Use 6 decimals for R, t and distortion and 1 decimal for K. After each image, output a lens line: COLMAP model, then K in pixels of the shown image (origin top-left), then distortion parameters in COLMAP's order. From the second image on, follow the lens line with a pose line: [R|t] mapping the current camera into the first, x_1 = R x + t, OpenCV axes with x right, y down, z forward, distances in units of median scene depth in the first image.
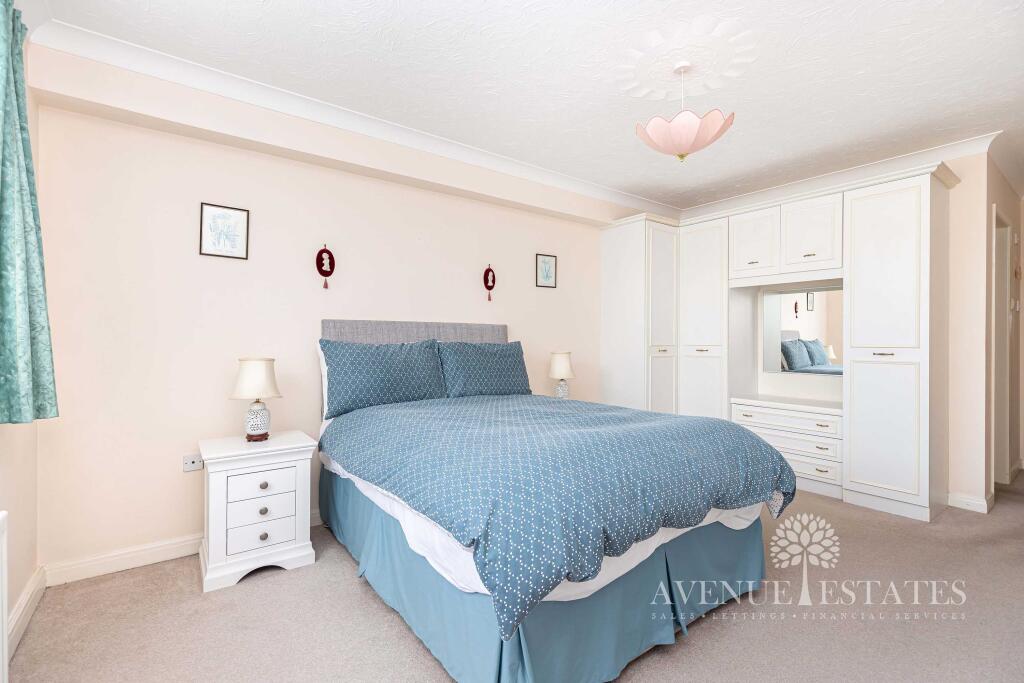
lens RADIAL K [[473.2, 0, 512.0], [0, 473.2, 341.5], [0, 0, 1]] dist [0.000534, -0.000027]
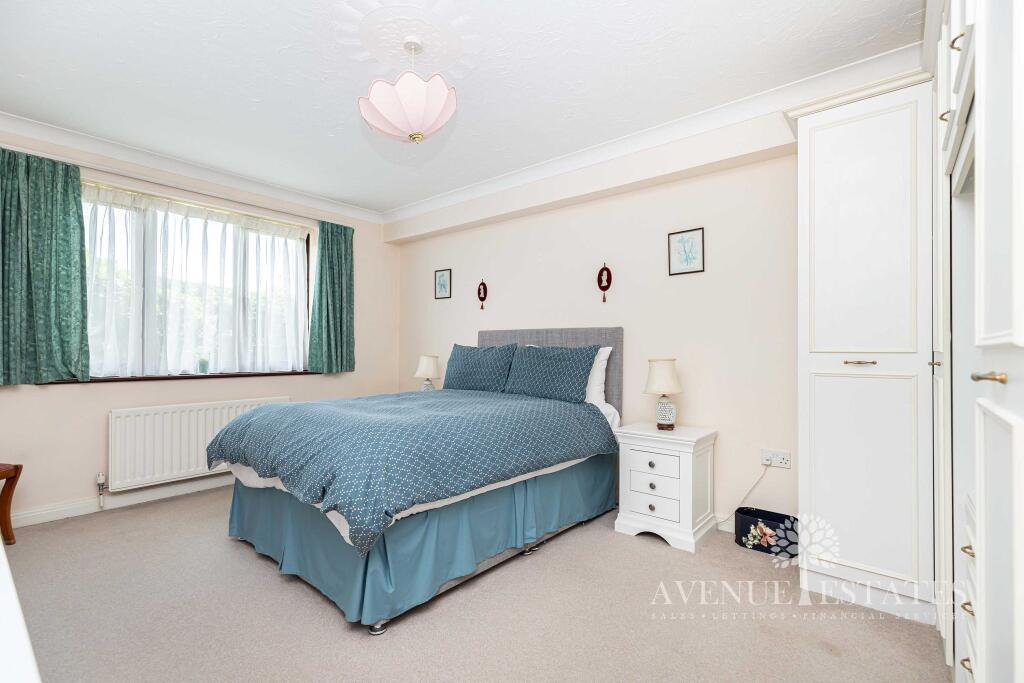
lens RADIAL K [[457.0, 0, 514.4], [0, 457.0, 360.5], [0, 0, 1]] dist [-0.000221, -0.000009]
pose [[0.223946, 0.030346, -0.974129, 0.804722], [0.002859, 0.999490, 0.031793, 0.000630], [0.974597, -0.009905, 0.223745, 0.623761]]
